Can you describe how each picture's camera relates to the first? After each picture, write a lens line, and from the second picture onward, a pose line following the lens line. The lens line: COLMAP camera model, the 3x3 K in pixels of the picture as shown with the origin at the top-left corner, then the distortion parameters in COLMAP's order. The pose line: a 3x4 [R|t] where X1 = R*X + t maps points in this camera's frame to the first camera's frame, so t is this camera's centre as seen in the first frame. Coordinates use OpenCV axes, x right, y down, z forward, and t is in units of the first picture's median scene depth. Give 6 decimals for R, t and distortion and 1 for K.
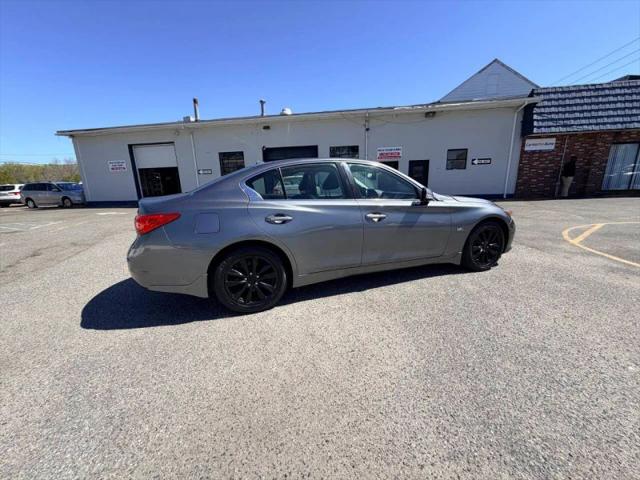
lens RADIAL K [[253.5, 0, 318.3], [0, 253.5, 241.3], [0, 0, 1]] dist [0.000311, -0.000389]
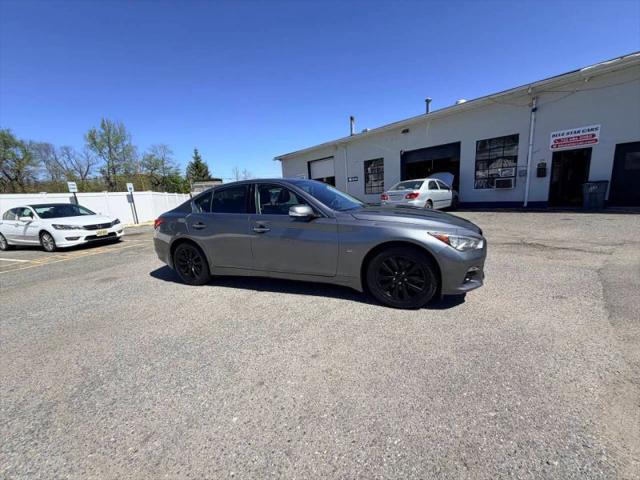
lens RADIAL K [[253.5, 0, 318.4], [0, 253.5, 241.7], [0, 0, 1]] dist [0.000311, -0.000389]
pose [[0.749743, 0.105223, -0.653309, 0.284184], [-0.108573, 0.993458, 0.035409, -0.026106], [0.652761, 0.044384, 0.756263, 0.070337]]
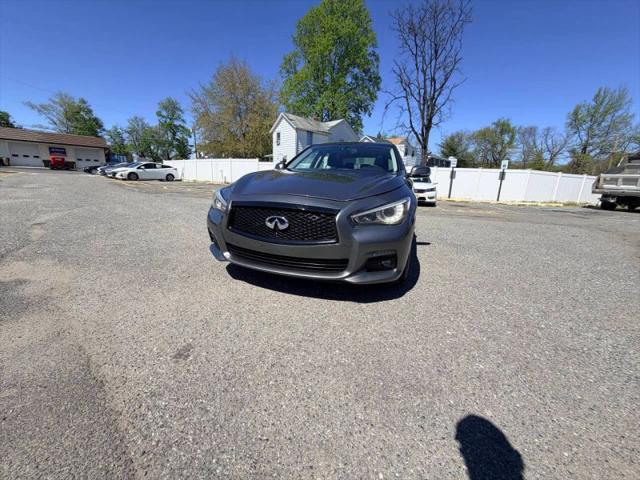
lens RADIAL K [[253.5, 0, 319.7], [0, 253.5, 239.7], [0, 0, 1]] dist [0.000311, -0.000389]
pose [[-0.603370, 0.184406, -0.775847, 0.347366], [-0.206803, 0.903431, 0.375560, -0.095371], [0.770180, 0.387050, -0.506967, 0.490168]]
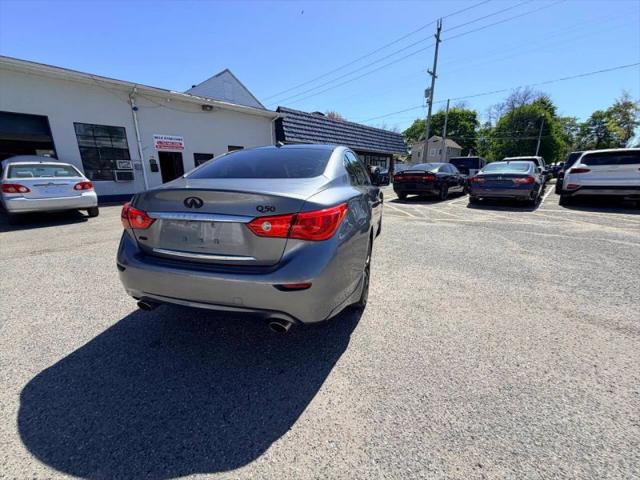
lens RADIAL K [[253.5, 0, 319.3], [0, 253.5, 241.0], [0, 0, 1]] dist [0.000311, -0.000389]
pose [[0.558243, -0.192519, 0.807032, -0.240774], [0.181210, 0.977514, 0.107841, -0.018369], [-0.809646, 0.086041, 0.580577, 0.121823]]
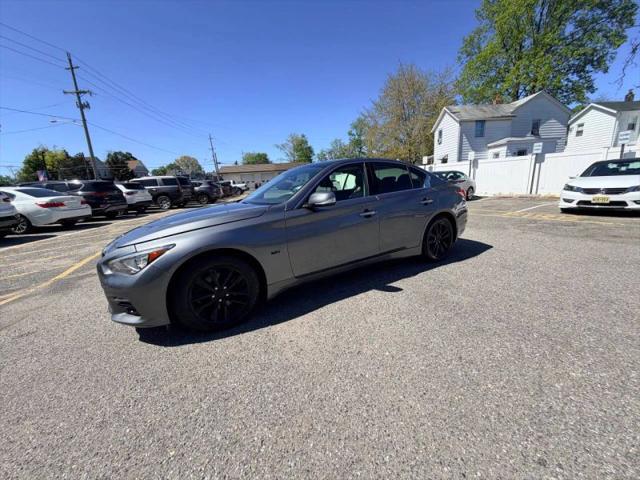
lens RADIAL K [[253.5, 0, 320.1], [0, 253.5, 240.9], [0, 0, 1]] dist [0.000311, -0.000389]
pose [[-0.968992, 0.127305, -0.211773, 0.106350], [0.023357, 0.900416, 0.434402, -0.141730], [0.245986, 0.415986, -0.875469, 0.607604]]
